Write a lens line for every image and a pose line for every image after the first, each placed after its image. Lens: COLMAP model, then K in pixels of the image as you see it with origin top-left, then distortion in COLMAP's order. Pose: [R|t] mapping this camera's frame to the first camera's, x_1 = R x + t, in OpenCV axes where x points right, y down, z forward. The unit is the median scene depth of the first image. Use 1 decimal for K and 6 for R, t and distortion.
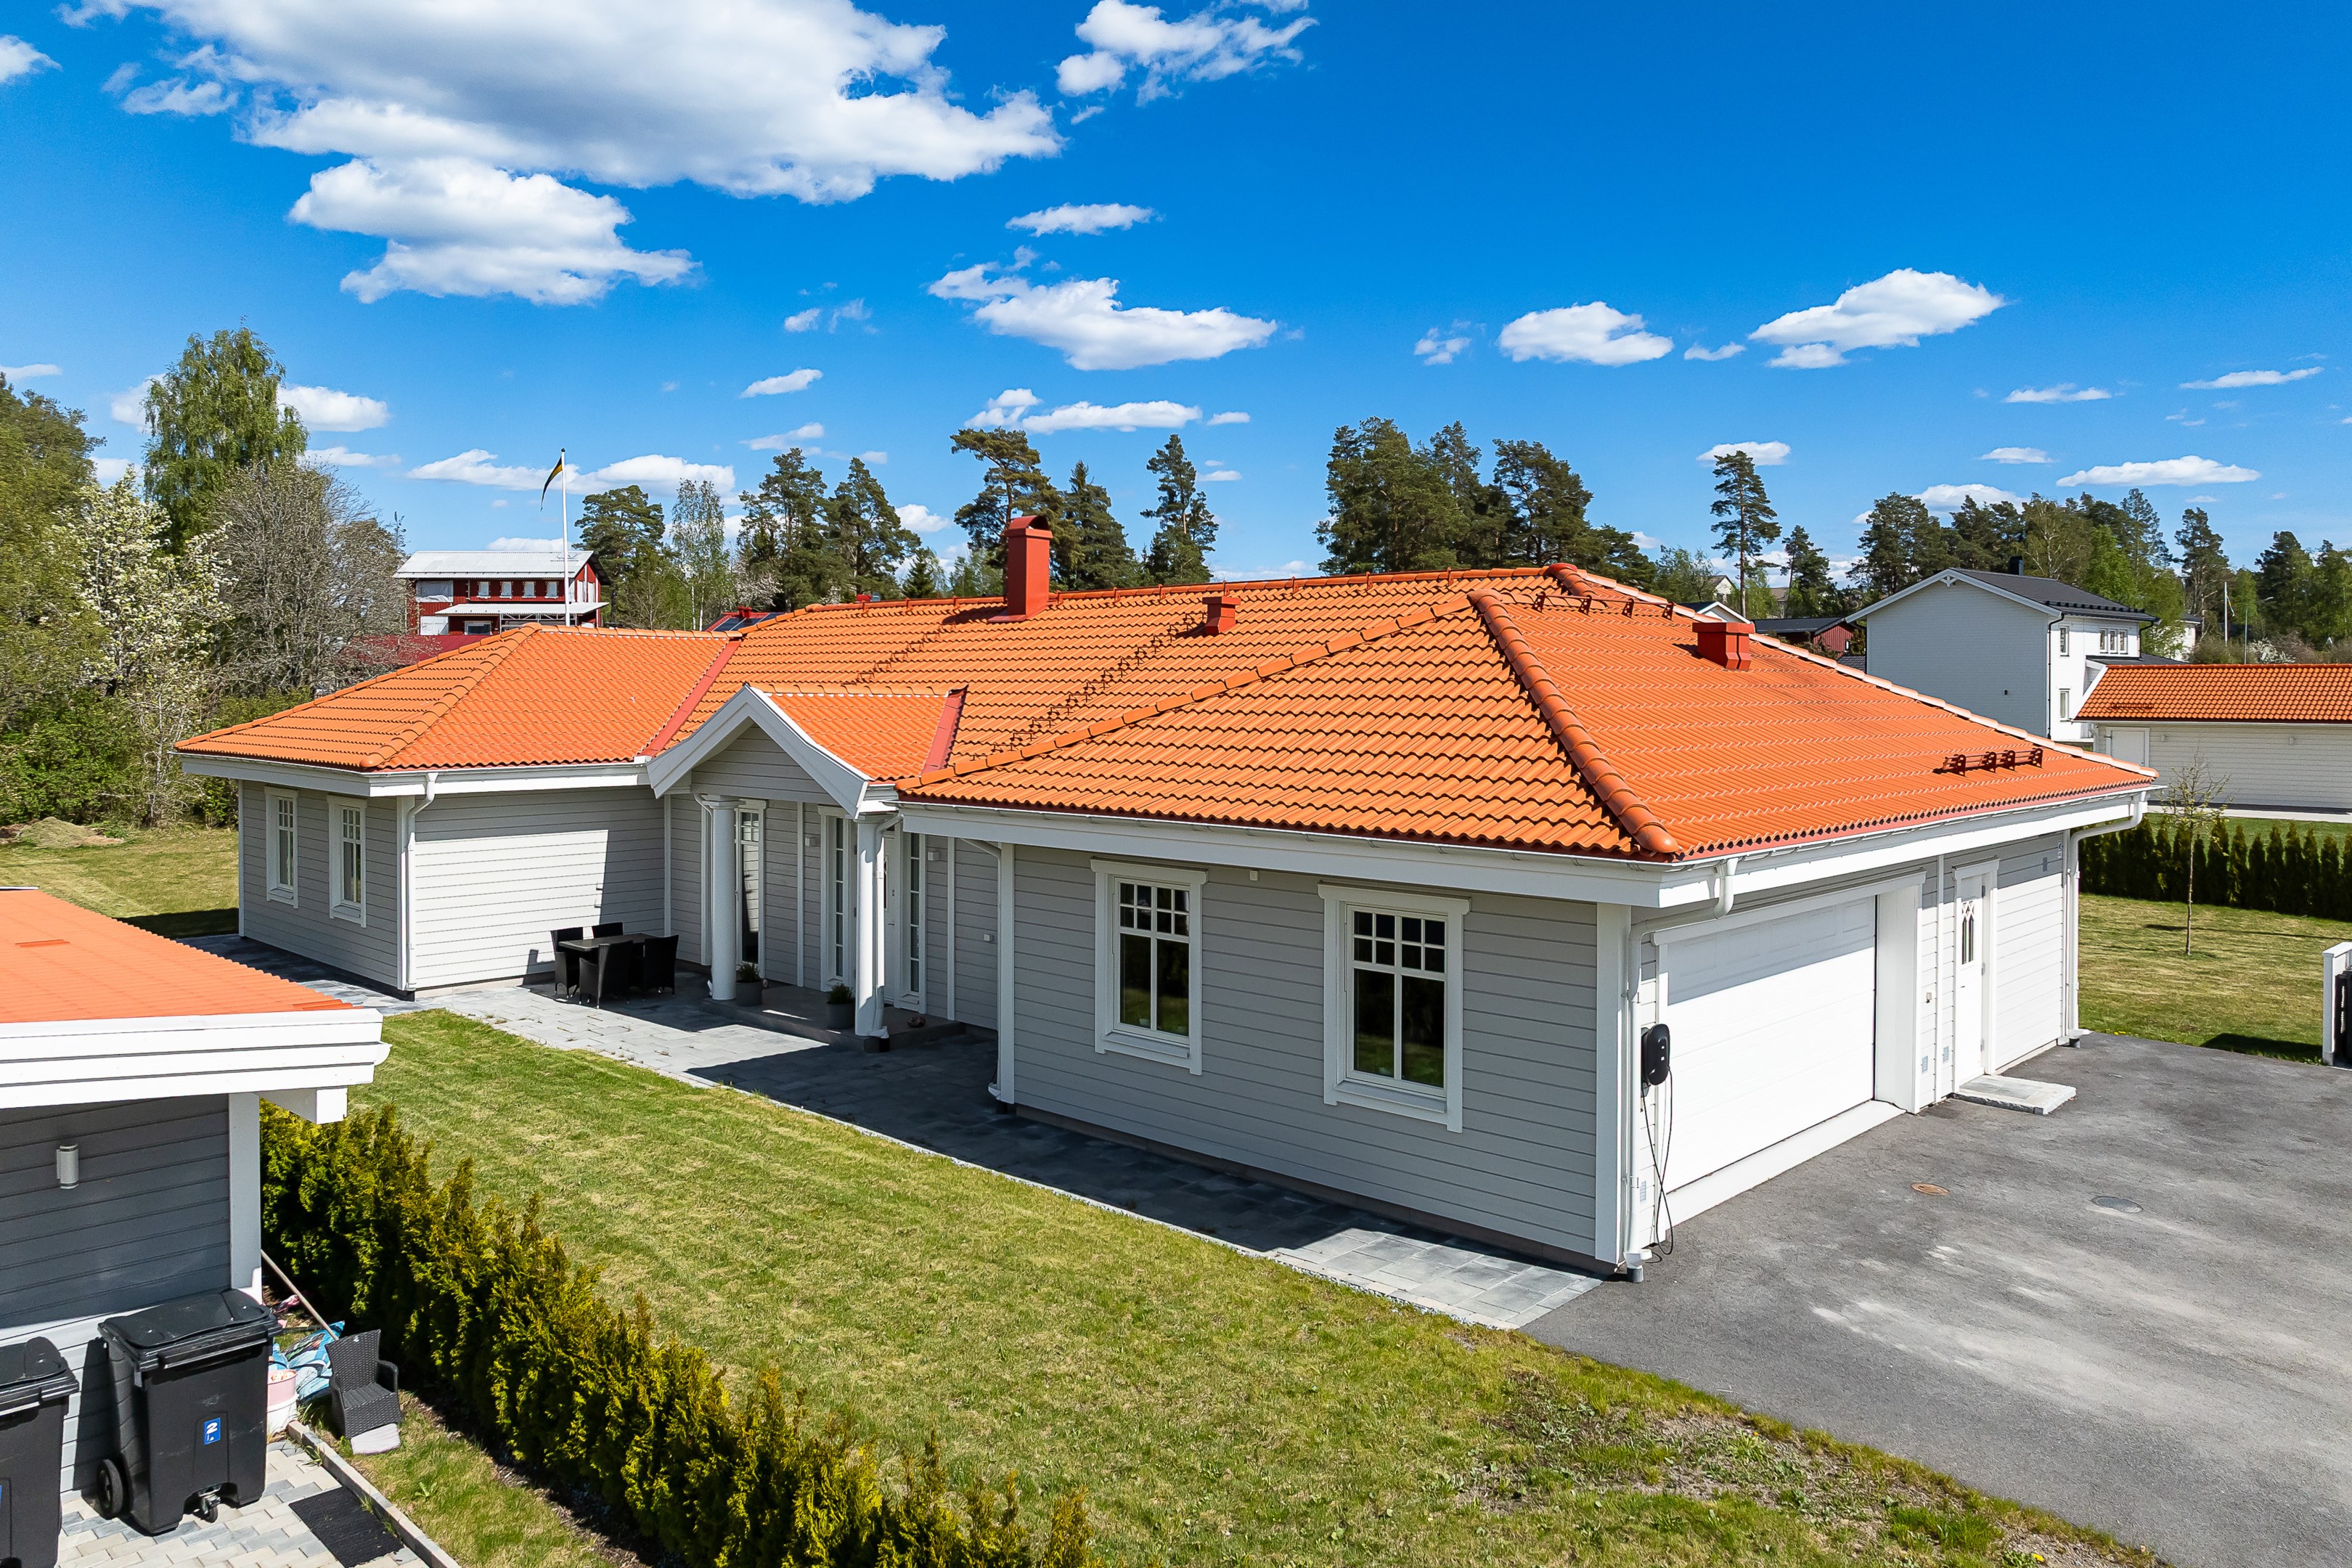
lens RADIAL K [[1660.0, 0, 1208.3], [0, 1660.0, 786.0], [0, 0, 1]] dist [-0.000300, -0.091500]
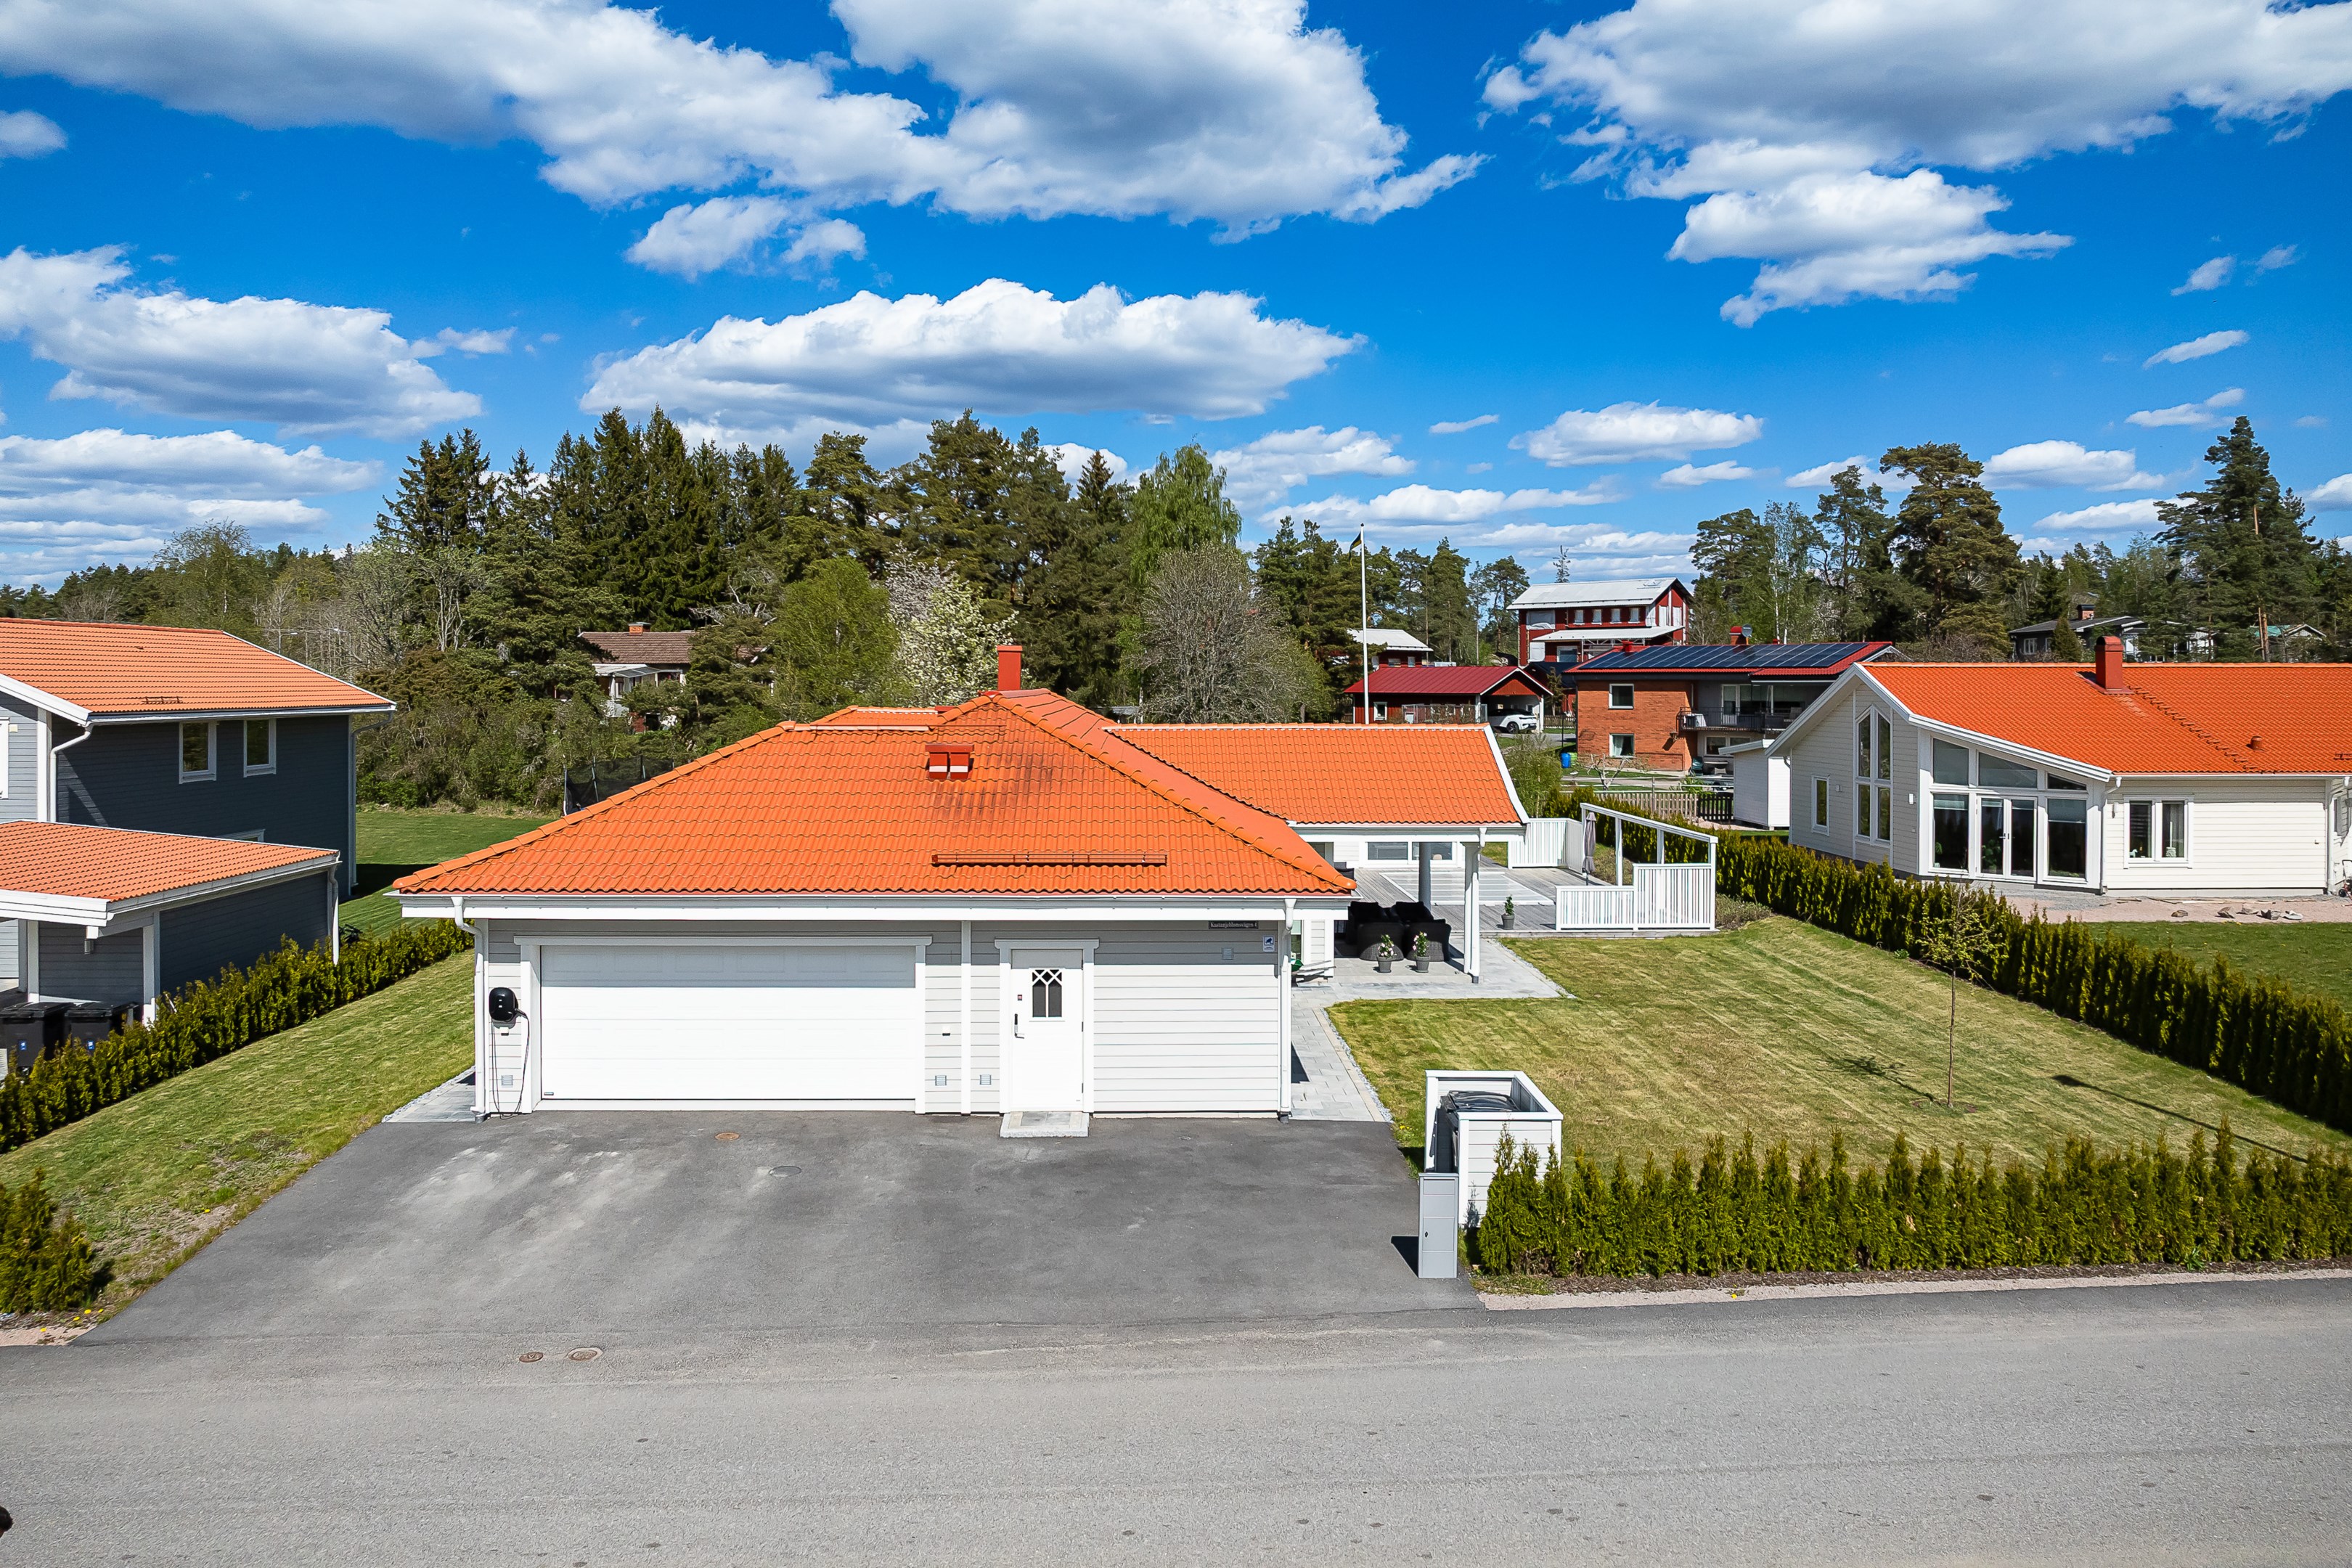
lens RADIAL K [[1665.9, 0, 1176.0], [0, 1665.9, 784.0], [0, 0, 1]] dist [-0.040000, -0.001210]
pose [[0.696581, 0.038909, -0.716422, 0.181128], [-0.040469, 0.999070, 0.014911, -0.011852], [0.716336, 0.018606, 0.697508, 0.023507]]
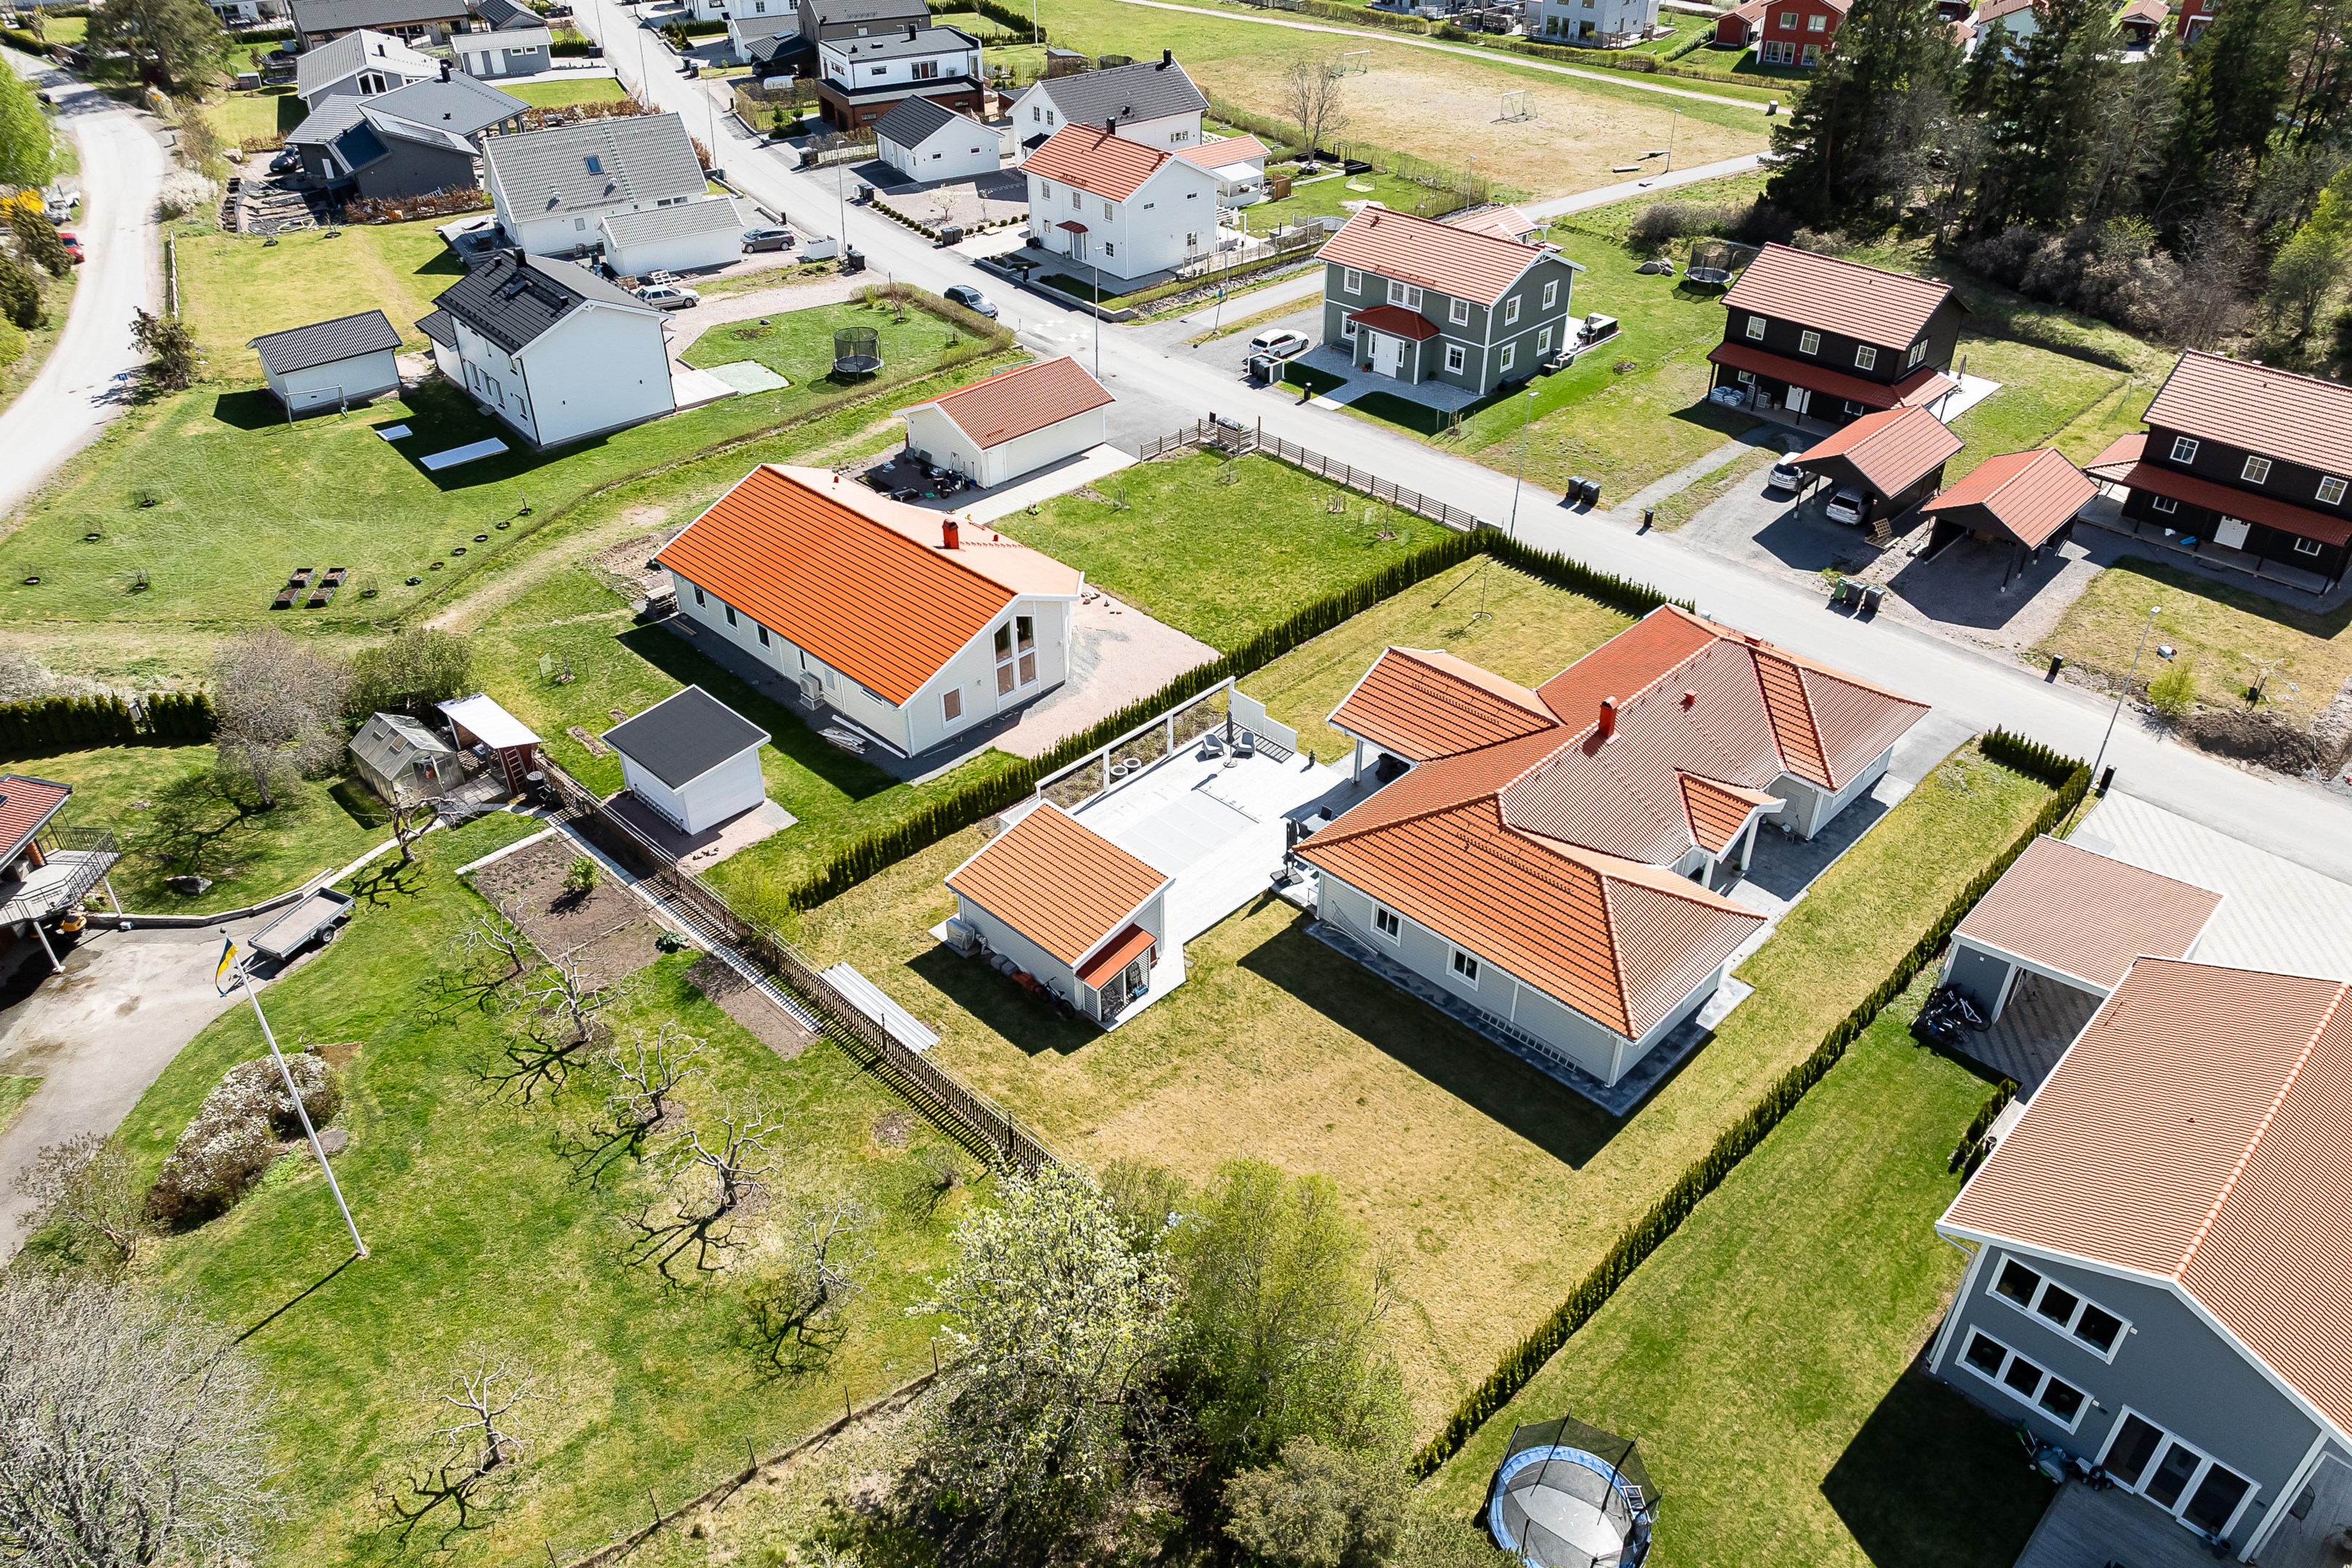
lens RADIAL K [[1664.0, 0, 1181.3], [0, 1664.0, 792.2], [0, 0, 1]] dist [-0.042440, 0.001672]
pose [[0.030267, -0.576179, 0.816763, -0.399127], [0.058353, 0.816762, 0.574016, -0.270222], [-0.997837, 0.030287, 0.058343, 0.271466]]
